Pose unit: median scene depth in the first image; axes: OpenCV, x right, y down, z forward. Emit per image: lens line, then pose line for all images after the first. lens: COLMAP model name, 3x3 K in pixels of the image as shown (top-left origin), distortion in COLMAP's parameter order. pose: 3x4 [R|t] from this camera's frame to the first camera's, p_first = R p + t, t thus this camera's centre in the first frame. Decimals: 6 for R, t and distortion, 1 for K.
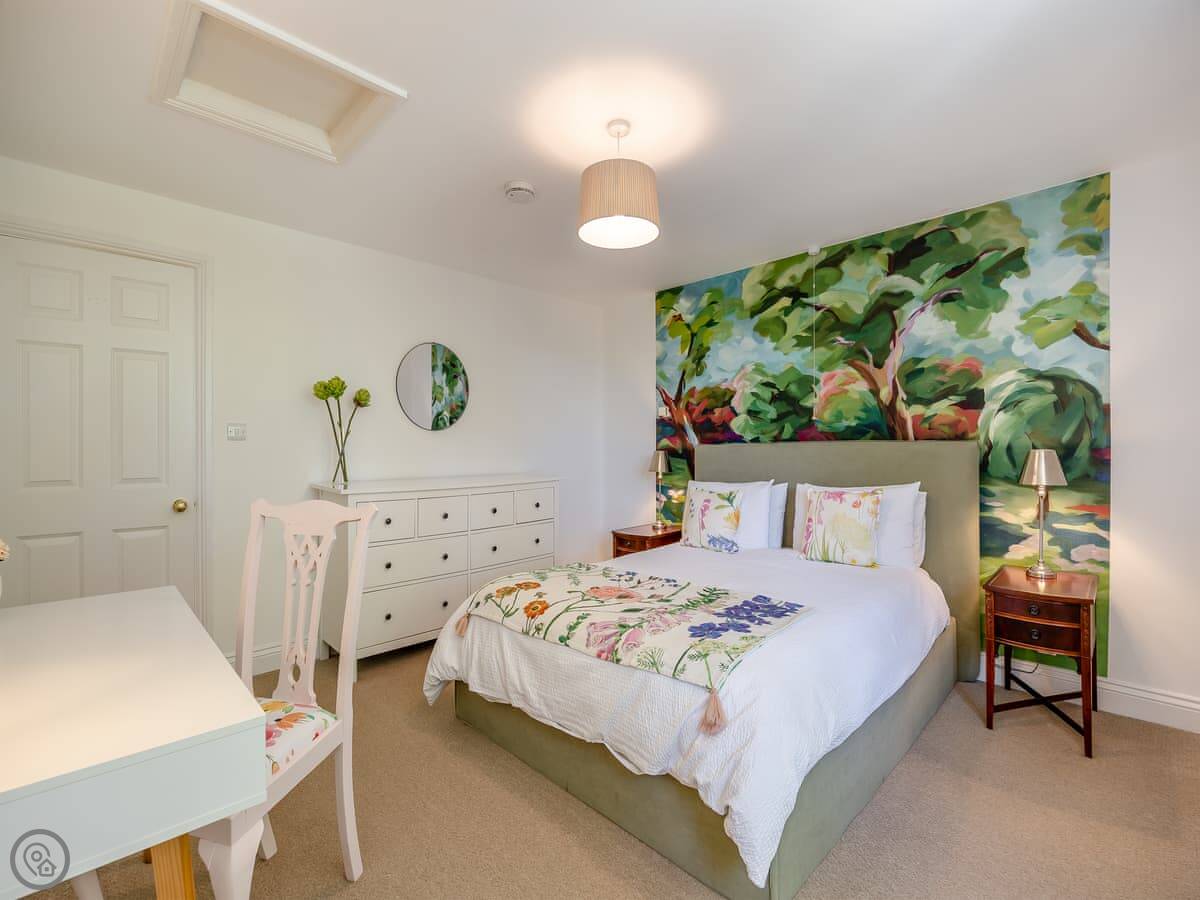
lens RADIAL K [[594.6, 0, 605.0], [0, 594.6, 440.7], [0, 0, 1]] dist [-0.010080, 0.000116]
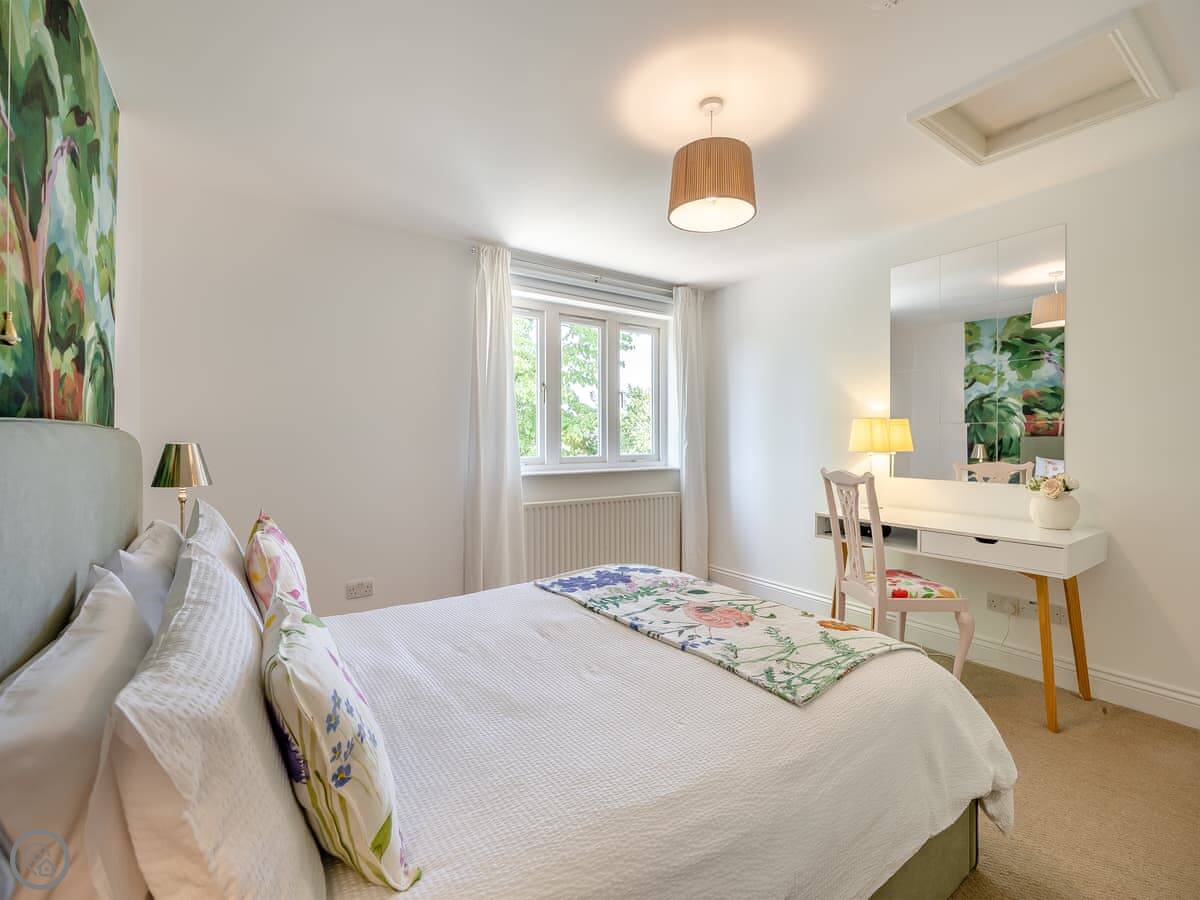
lens RADIAL K [[594.6, 0, 605.0], [0, 594.6, 440.7], [0, 0, 1]] dist [-0.010080, 0.000116]
pose [[-0.985946, -0.000170, 0.167067, 0.031636], [-0.001244, 0.999979, -0.006323, 0.019771], [-0.167062, -0.006441, -0.985925, 1.866382]]
